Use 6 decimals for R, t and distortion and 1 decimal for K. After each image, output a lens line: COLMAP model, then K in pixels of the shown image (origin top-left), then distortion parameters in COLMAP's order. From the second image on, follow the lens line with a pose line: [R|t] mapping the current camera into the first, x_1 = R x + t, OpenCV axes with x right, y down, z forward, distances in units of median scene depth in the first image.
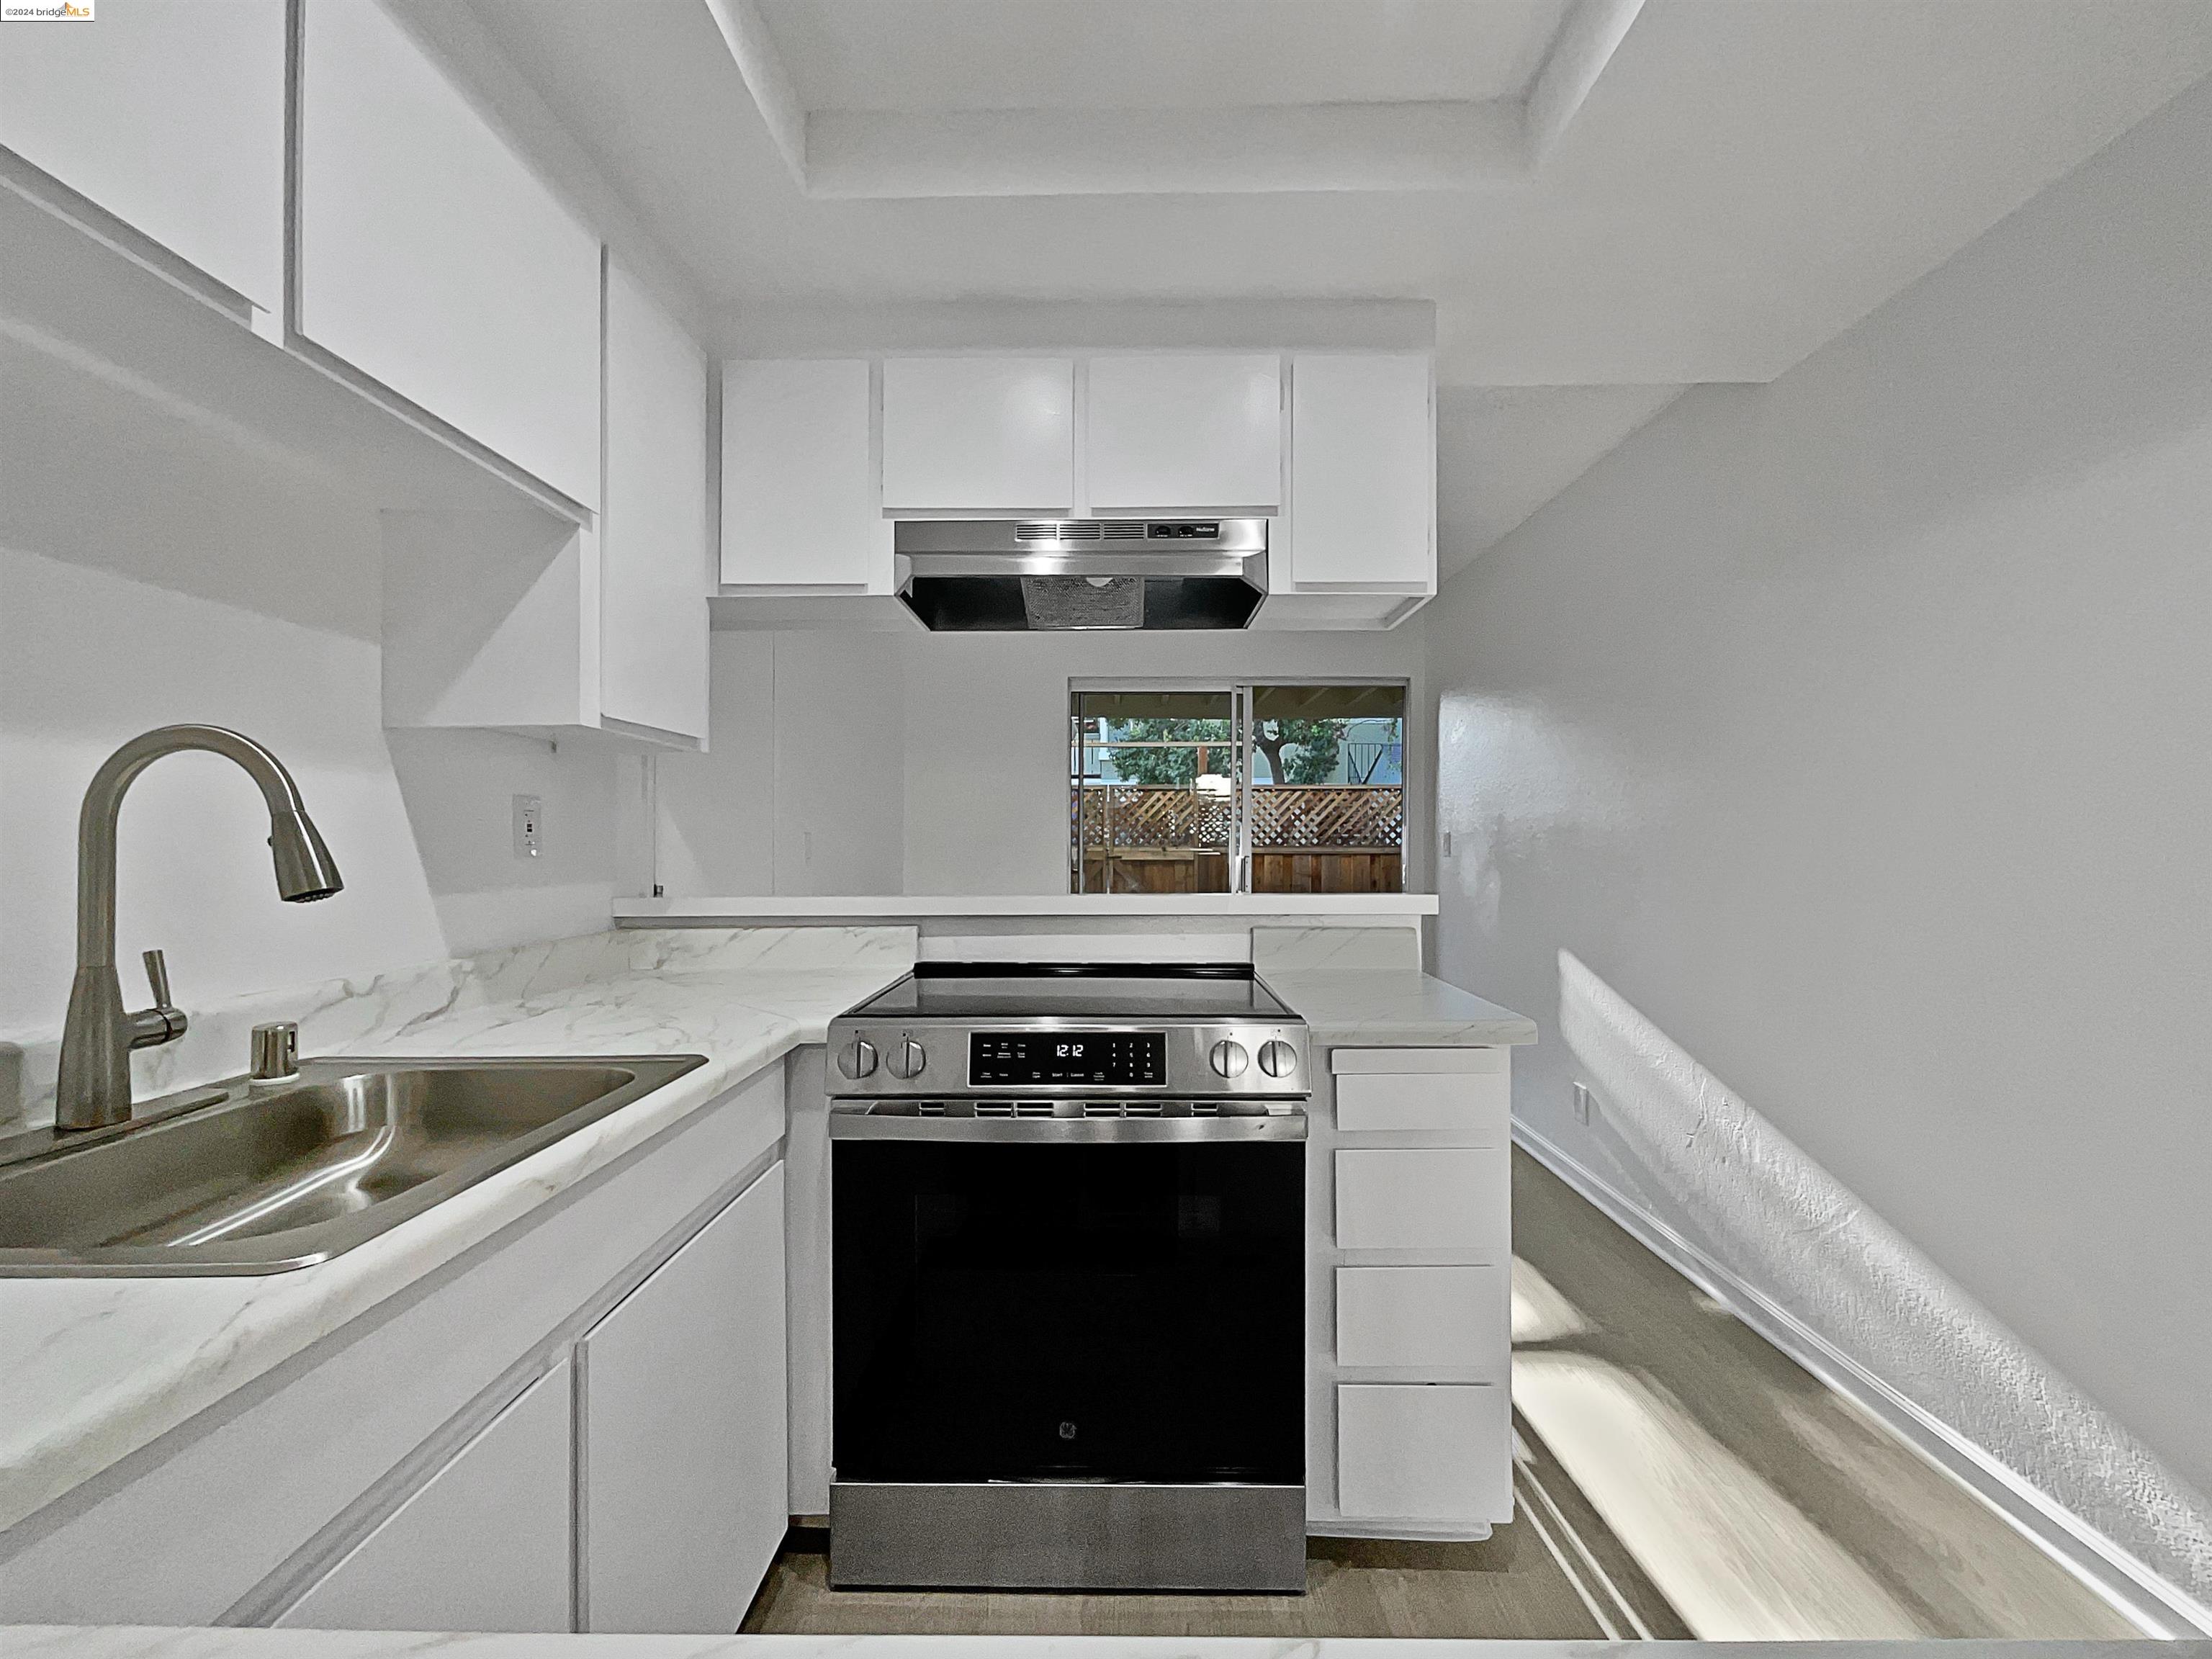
lens RADIAL K [[898.6, 0, 1106.0], [0, 898.6, 829.5], [0, 0, 1]] dist [0.002430, 0.000839]
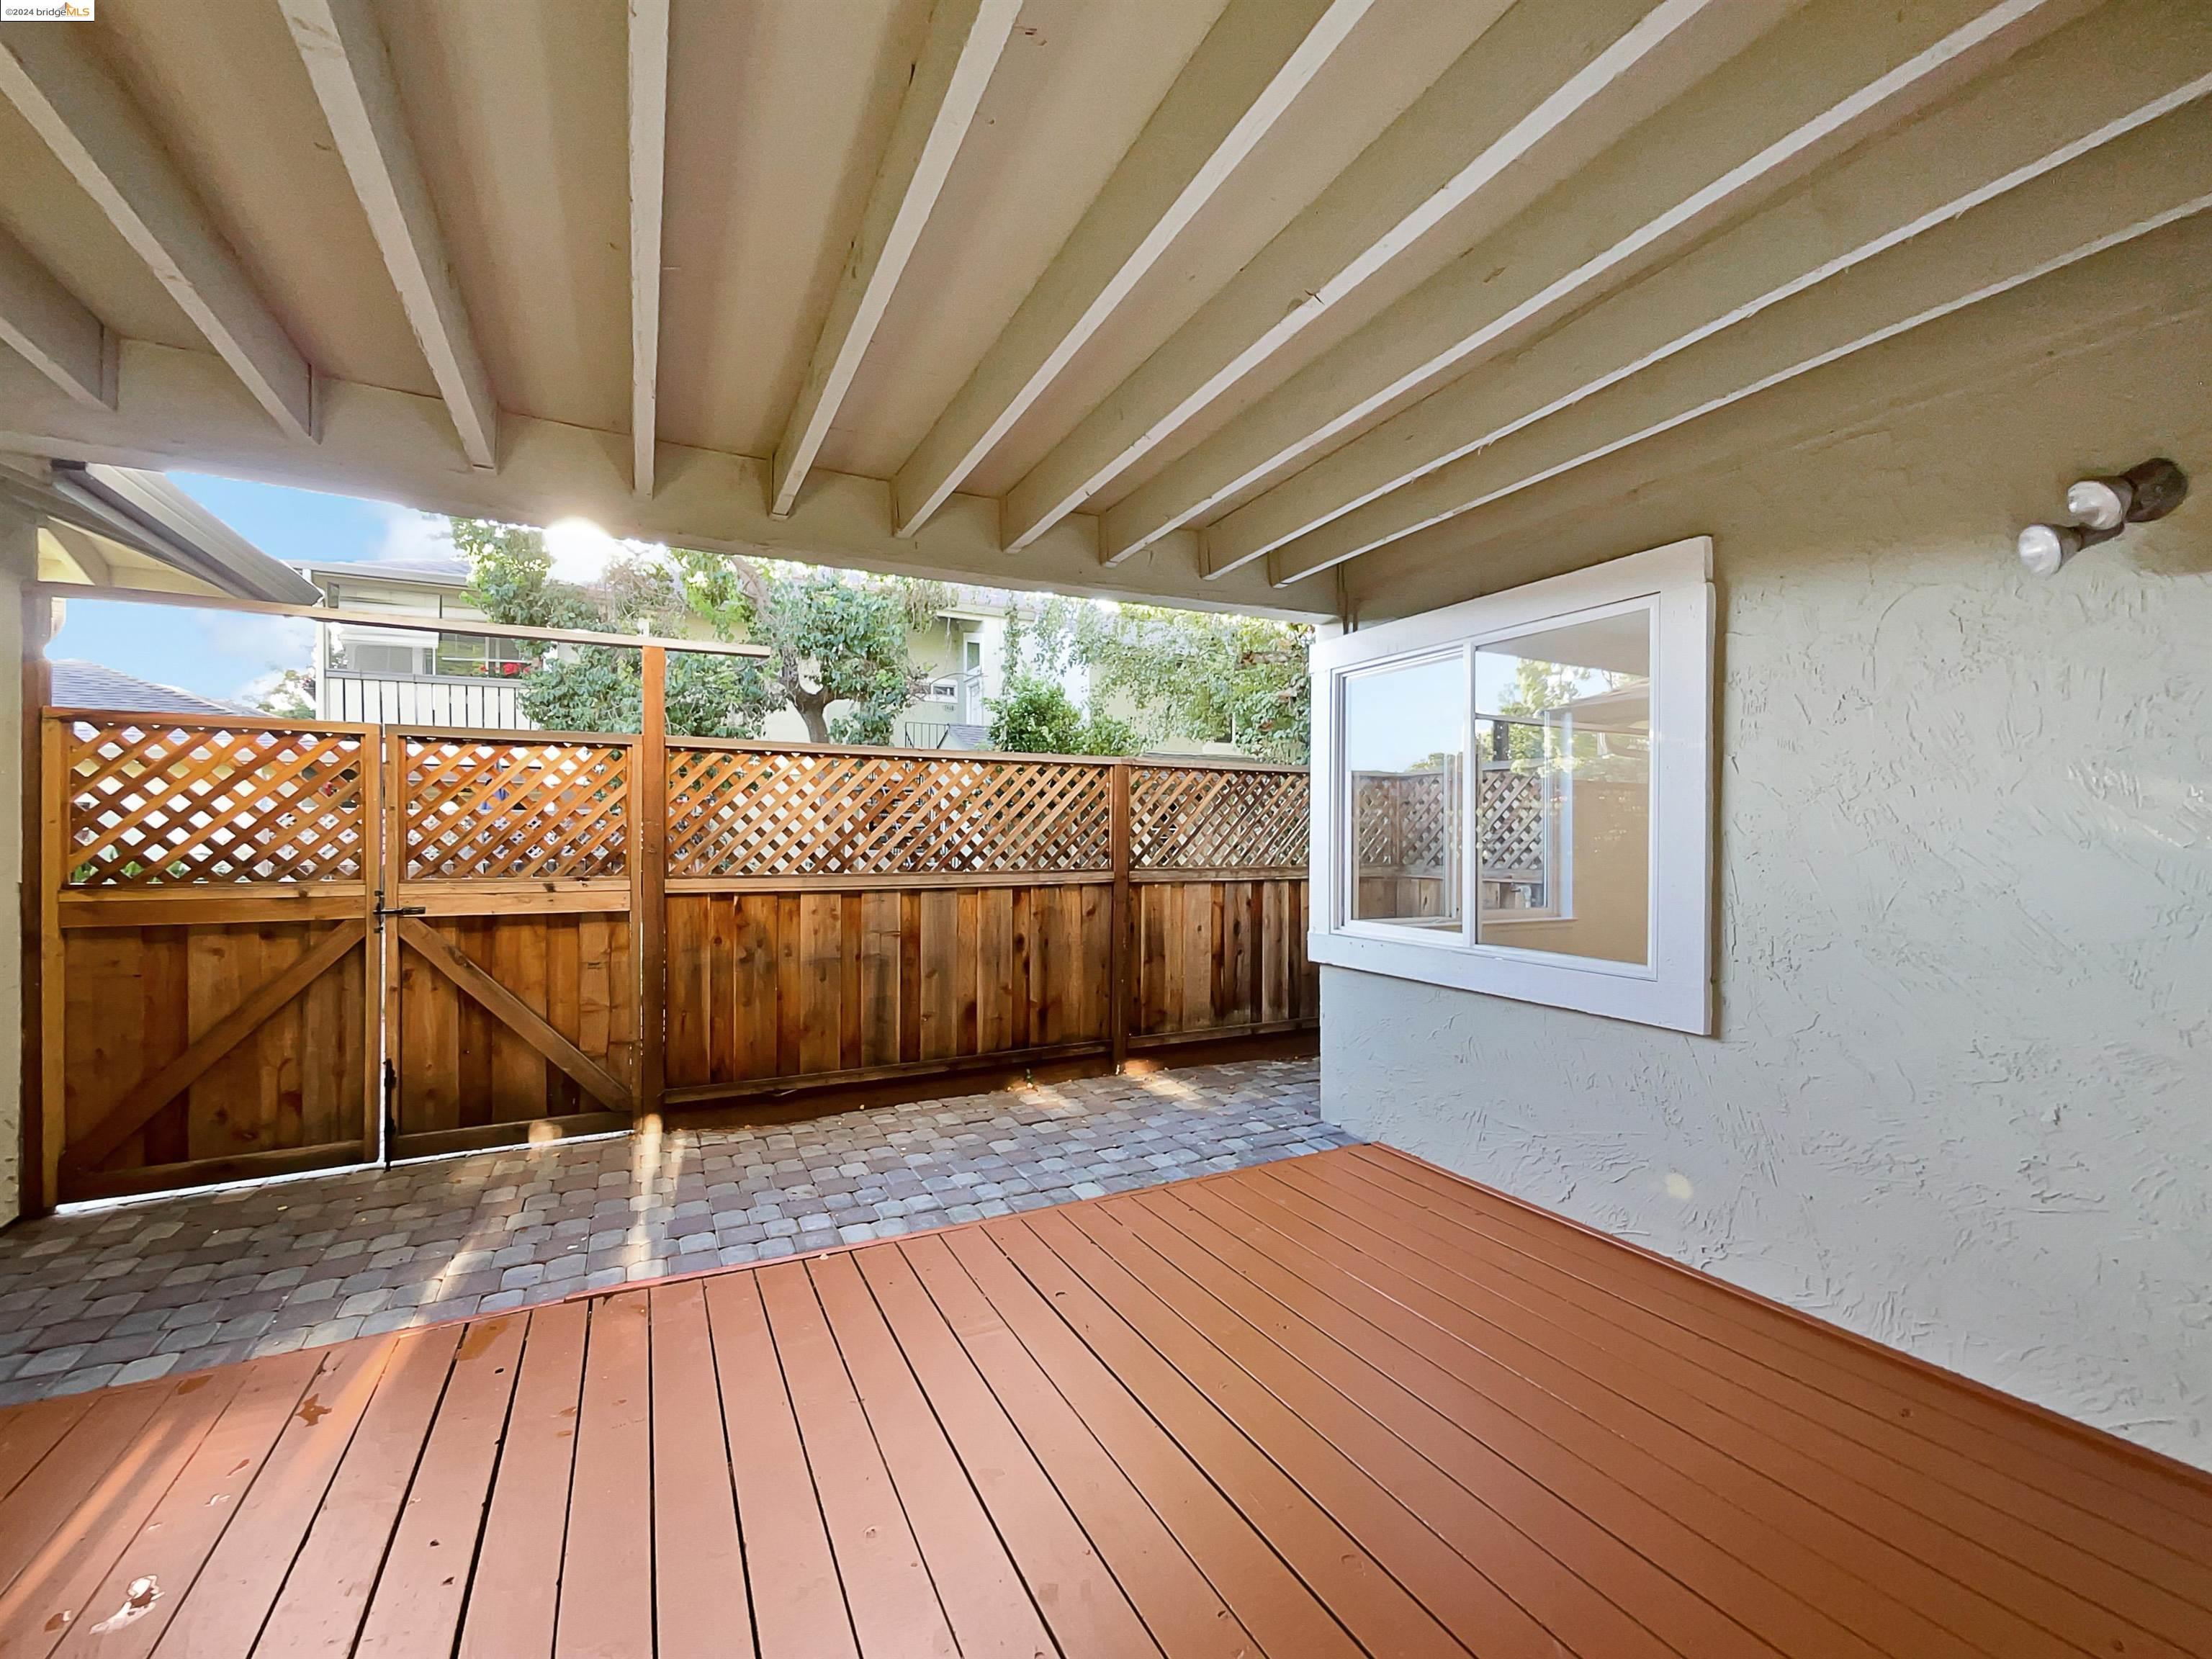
lens RADIAL K [[894.5, 0, 1095.2], [0, 894.5, 841.6], [0, 0, 1]] dist [0.000069, 0.000172]
pose [[0.879904, -0.001241, 0.475150, 0.452920], [-0.008662, 0.999789, 0.018652, -0.044649], [-0.475073, -0.020527, 0.879707, 2.607655]]
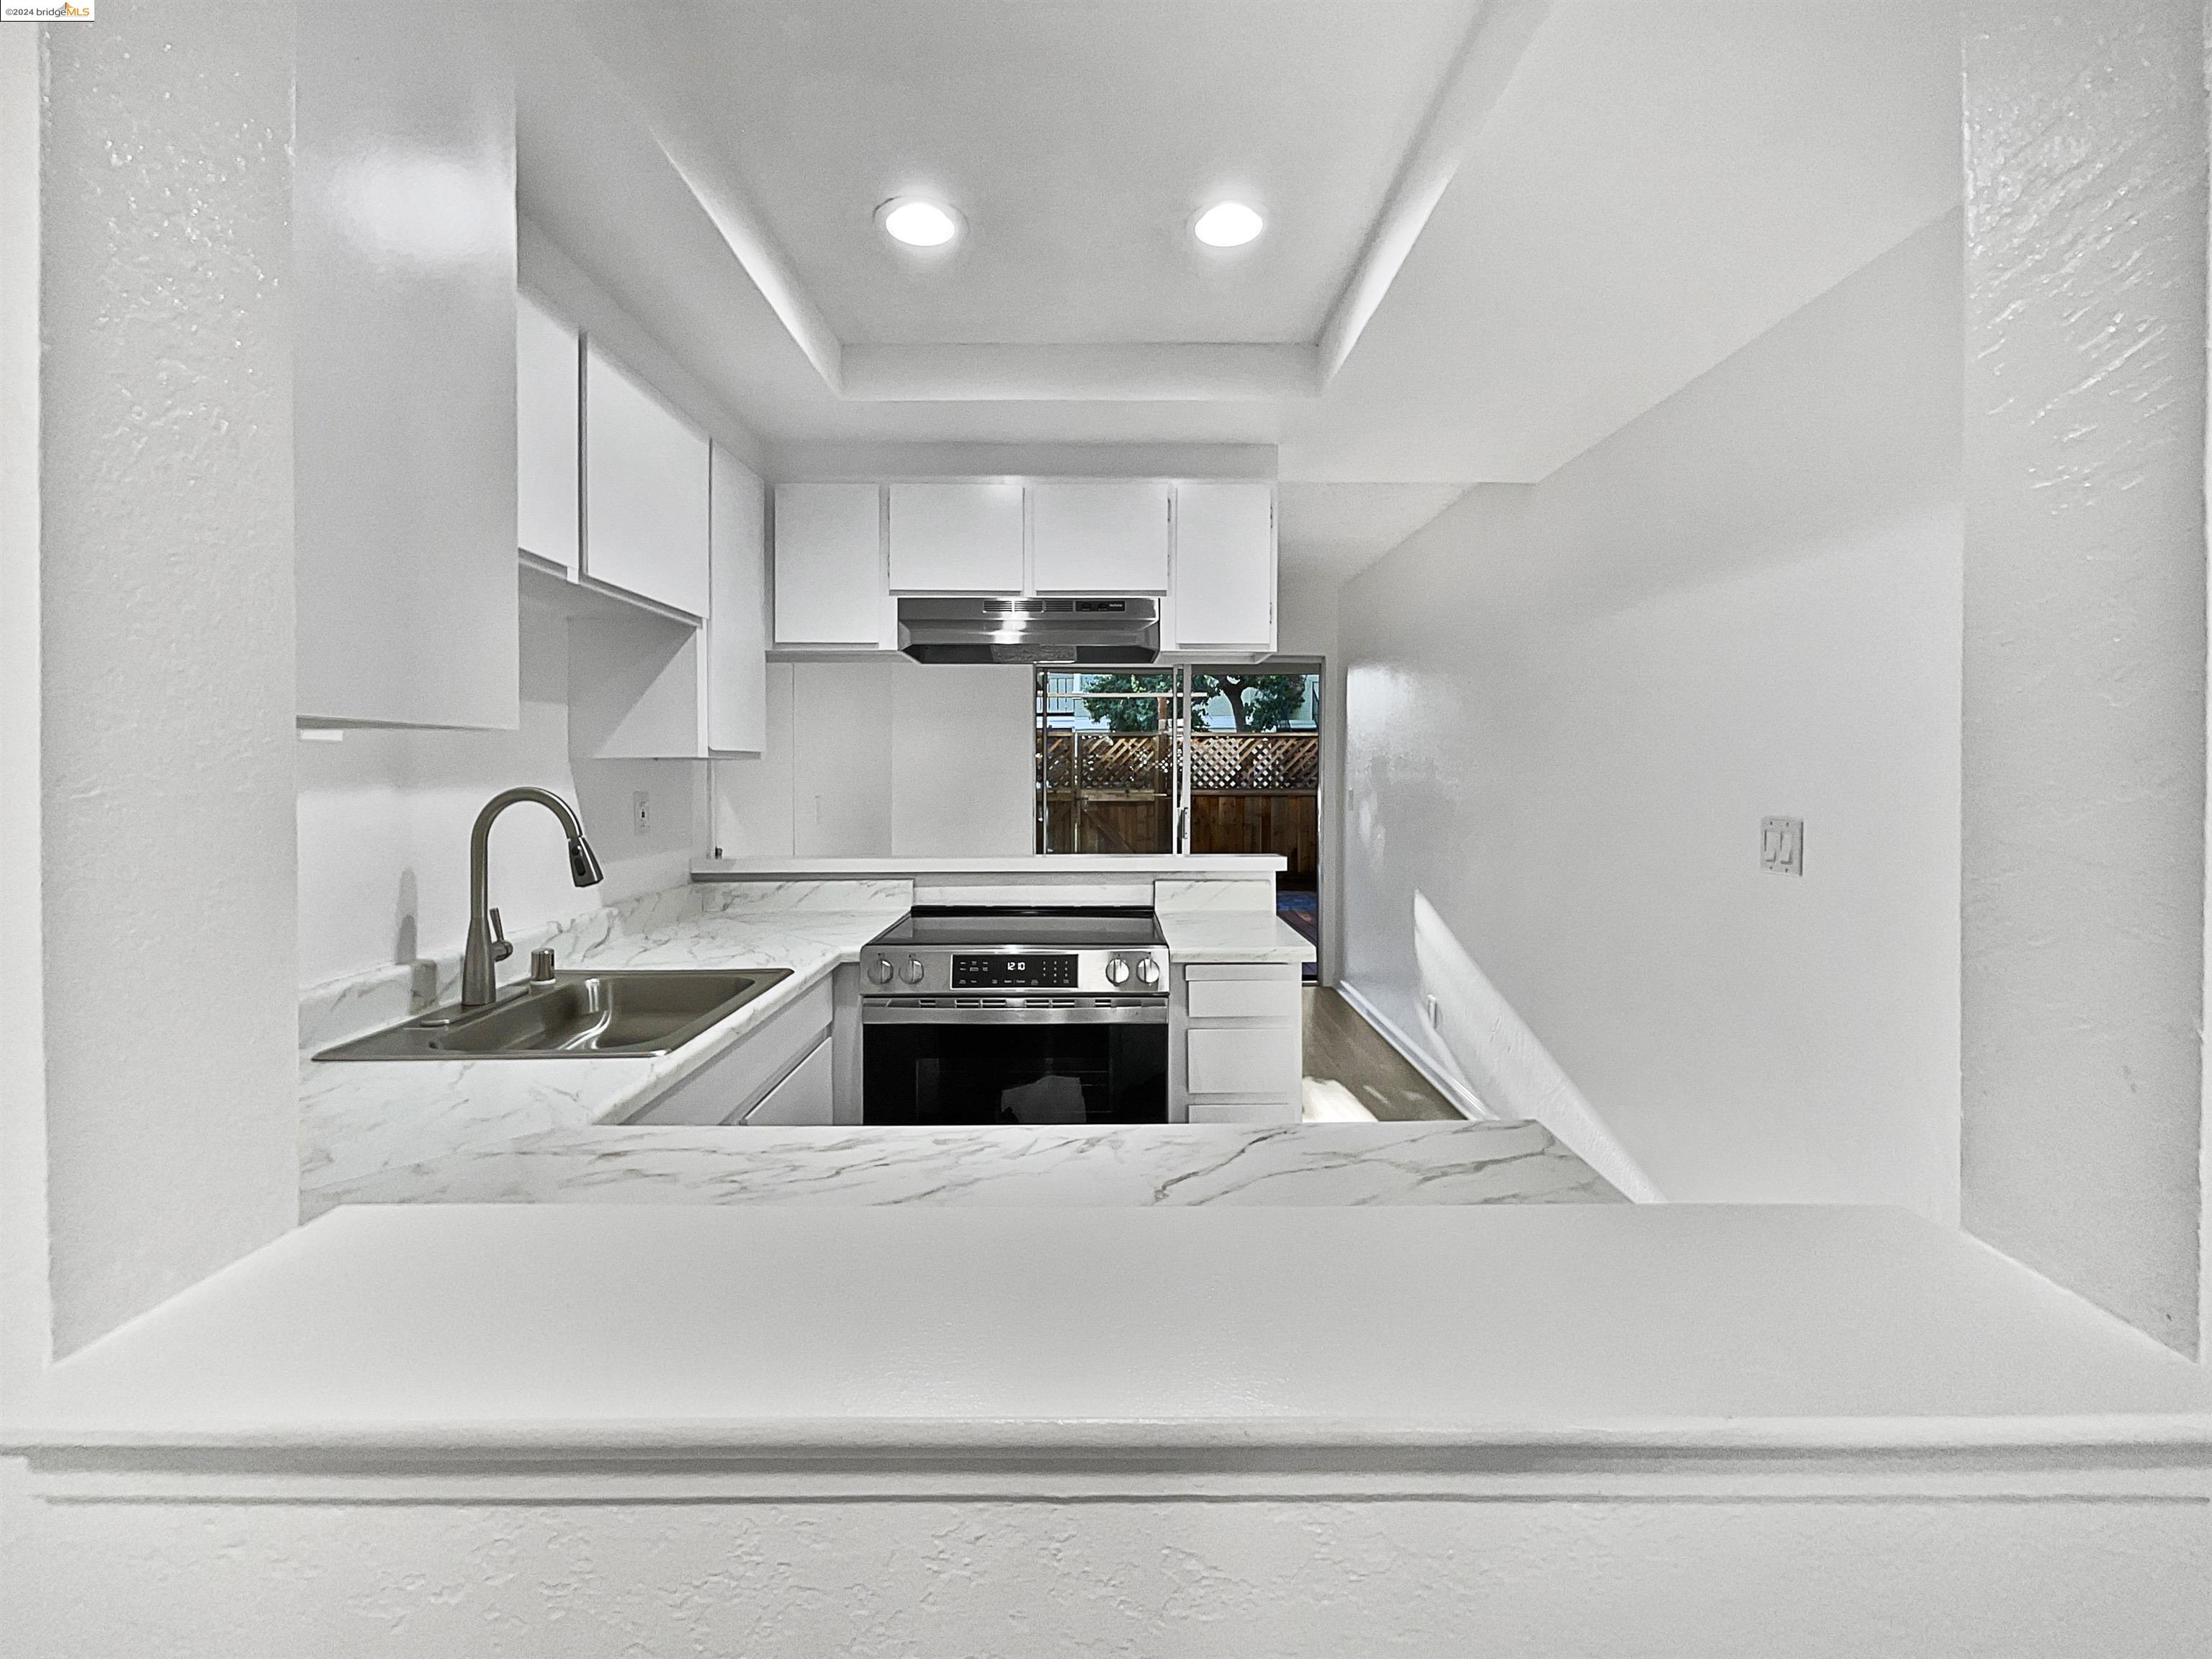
lens RADIAL K [[895.2, 0, 1098.3], [0, 895.2, 774.8], [0, 0, 1]] dist [0.000387, 0.000071]
pose [[0.999872, 0.000124, 0.015969, 0.060295], [-0.000414, 0.999835, 0.018160, -0.089224], [-0.015965, -0.018165, 0.999708, -0.429159]]
